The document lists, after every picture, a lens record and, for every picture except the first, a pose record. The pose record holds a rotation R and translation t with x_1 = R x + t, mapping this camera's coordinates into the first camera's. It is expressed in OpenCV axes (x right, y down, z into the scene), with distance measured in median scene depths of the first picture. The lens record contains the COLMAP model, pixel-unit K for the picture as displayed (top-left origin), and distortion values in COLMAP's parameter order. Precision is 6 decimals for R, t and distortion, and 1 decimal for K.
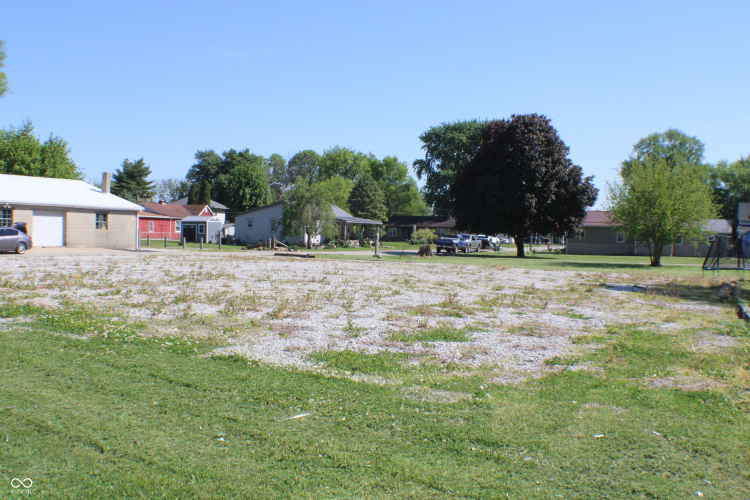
lens RADIAL K [[1016.9, 0, 381.3], [0, 1016.9, 256.3], [0, 0, 1]] dist [-0.137075, 0.000000]
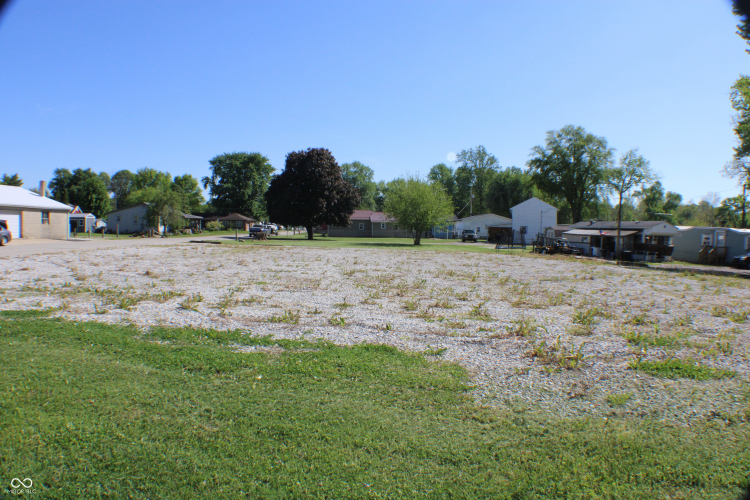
lens RADIAL K [[583.1, 0, 376.8], [0, 583.1, 253.3], [0, 0, 1]] dist [-0.181752, 0.033784]
pose [[0.914247, -0.022968, 0.404506, -0.089227], [0.010298, 0.999387, 0.033472, -0.004428], [-0.405027, -0.026436, 0.913922, 0.093110]]
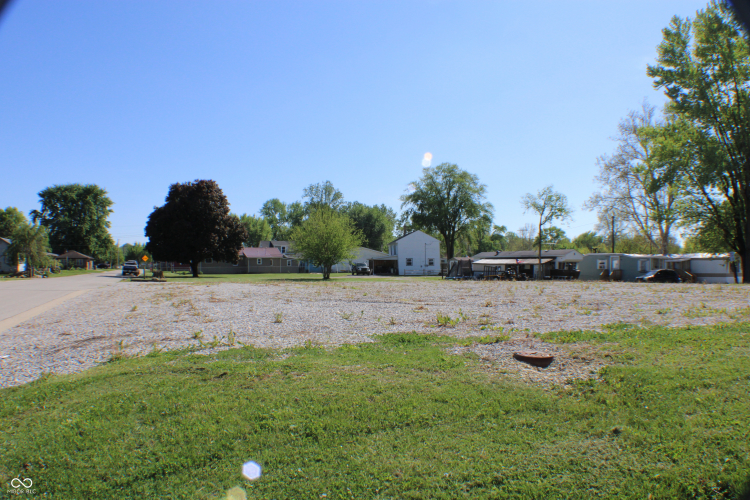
lens RADIAL K [[583.1, 0, 371.5], [0, 583.1, 251.5], [0, 0, 1]] dist [-0.181752, 0.033784]
pose [[0.708827, -0.009693, 0.705316, -0.178653], [0.035770, 0.999113, -0.022218, -0.005596], [-0.704475, 0.040978, 0.708545, 0.157372]]
